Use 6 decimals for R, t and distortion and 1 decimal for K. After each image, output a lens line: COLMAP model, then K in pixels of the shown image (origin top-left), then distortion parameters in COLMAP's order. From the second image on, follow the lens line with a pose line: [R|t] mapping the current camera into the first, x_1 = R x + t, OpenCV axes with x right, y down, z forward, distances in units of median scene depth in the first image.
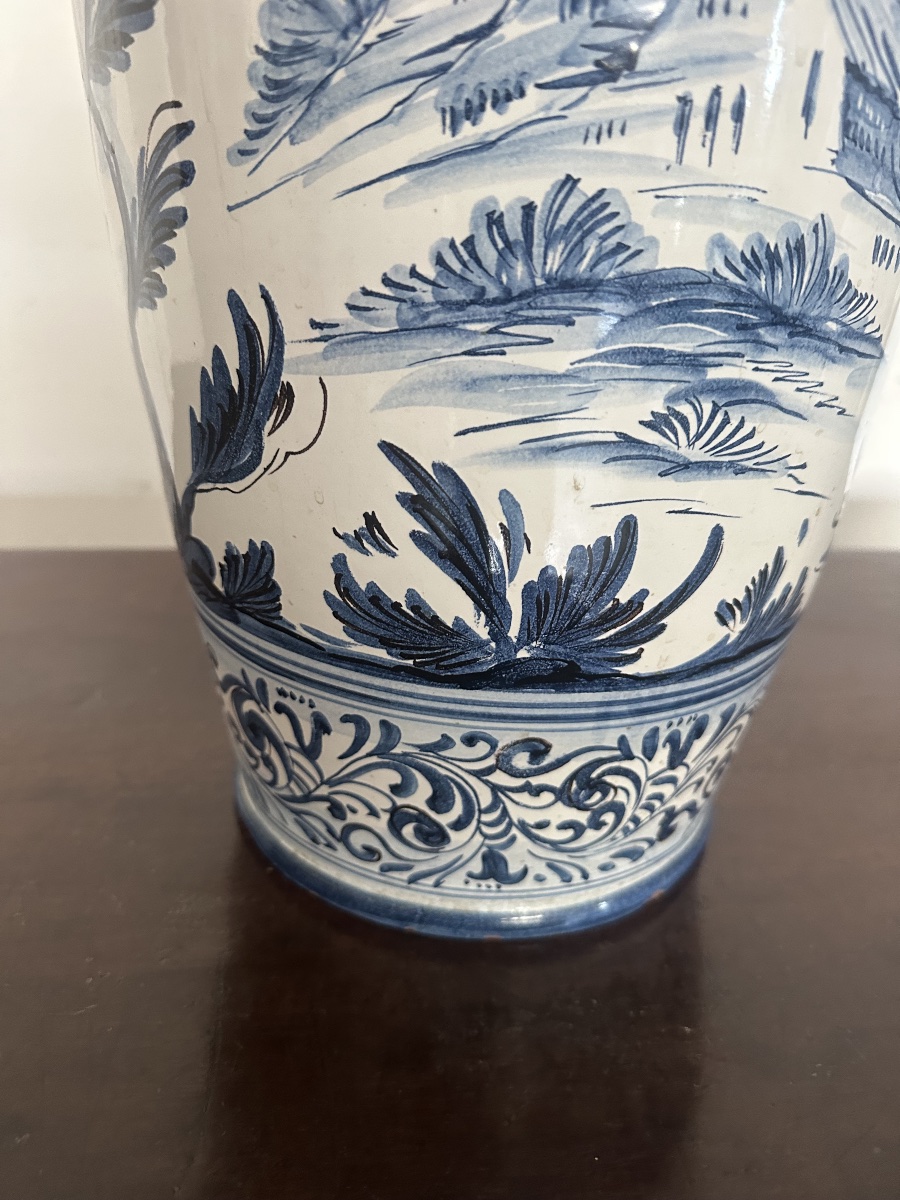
lens RADIAL K [[869.7, 0, 446.2], [0, 869.7, 597.7], [0, 0, 1]] dist [0.181393, -0.430198]
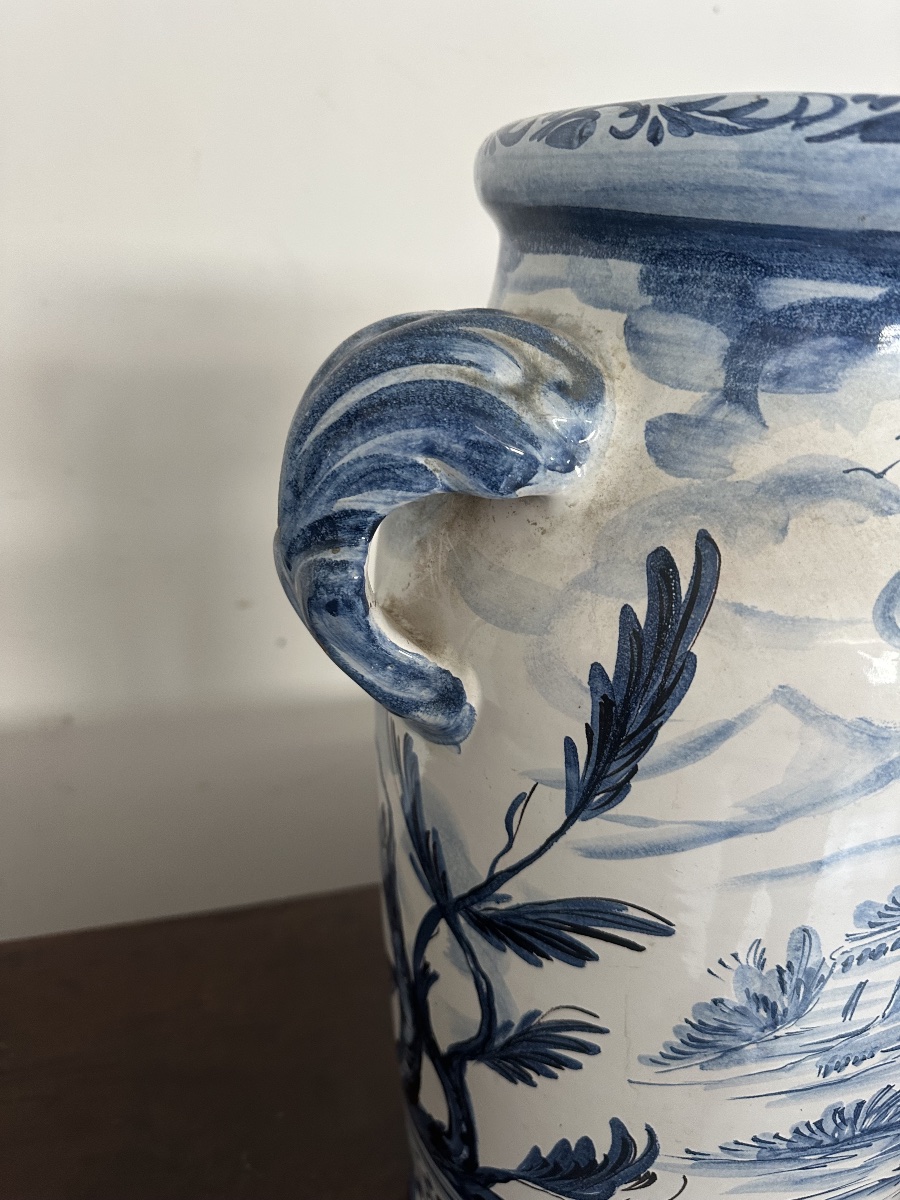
lens RADIAL K [[862.7, 0, 448.5], [0, 862.7, 584.1], [0, 0, 1]] dist [0.039247, -0.055757]
pose [[0.971321, -0.040950, 0.234221, -0.682853], [0.048472, 0.998474, -0.026447, -1.011758], [-0.232781, 0.037042, 0.971824, -0.214759]]
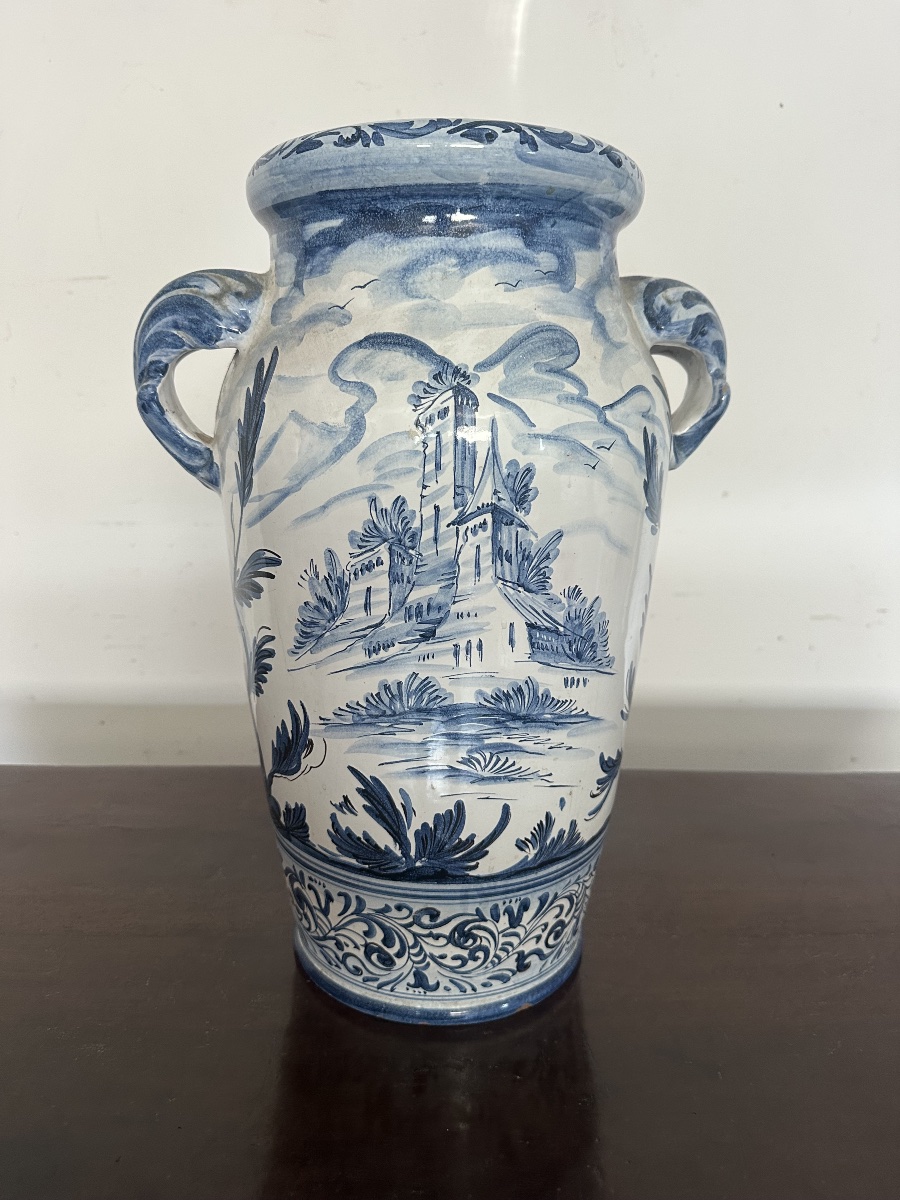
lens RADIAL K [[869.7, 0, 446.2], [0, 869.7, 597.7], [0, 0, 1]] dist [0.181393, -0.430198]
pose [[0.990936, -0.009838, -0.133977, 0.438187], [-0.014327, 0.983888, -0.178210, -0.185477], [0.133572, 0.178514, 0.974829, -1.140105]]
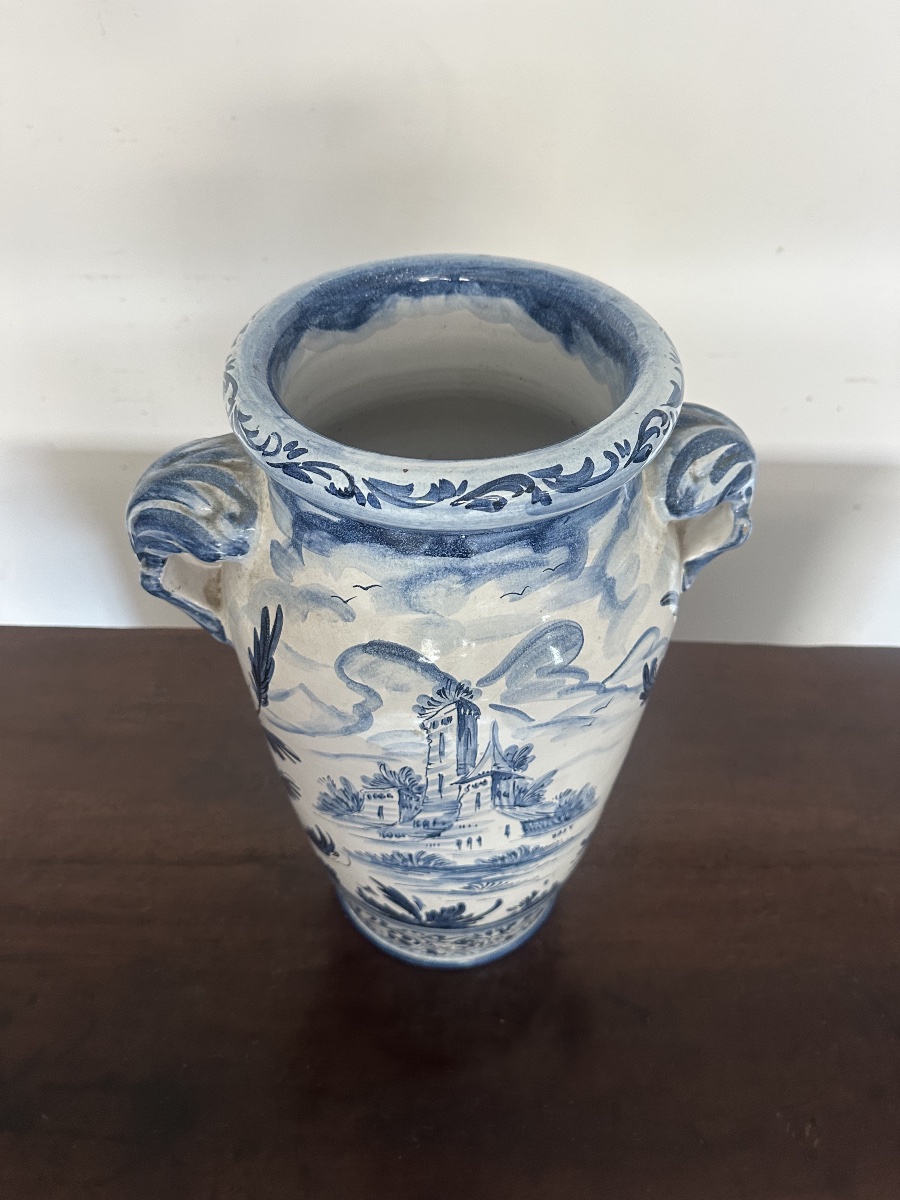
lens RADIAL K [[869.7, 0, 446.2], [0, 869.7, 597.7], [0, 0, 1]] dist [0.181393, -0.430198]
pose [[0.987762, 0.073126, -0.137767, 0.433168], [-0.018591, 0.932185, 0.361504, -1.800990], [0.154859, -0.354518, 0.922136, -1.091493]]
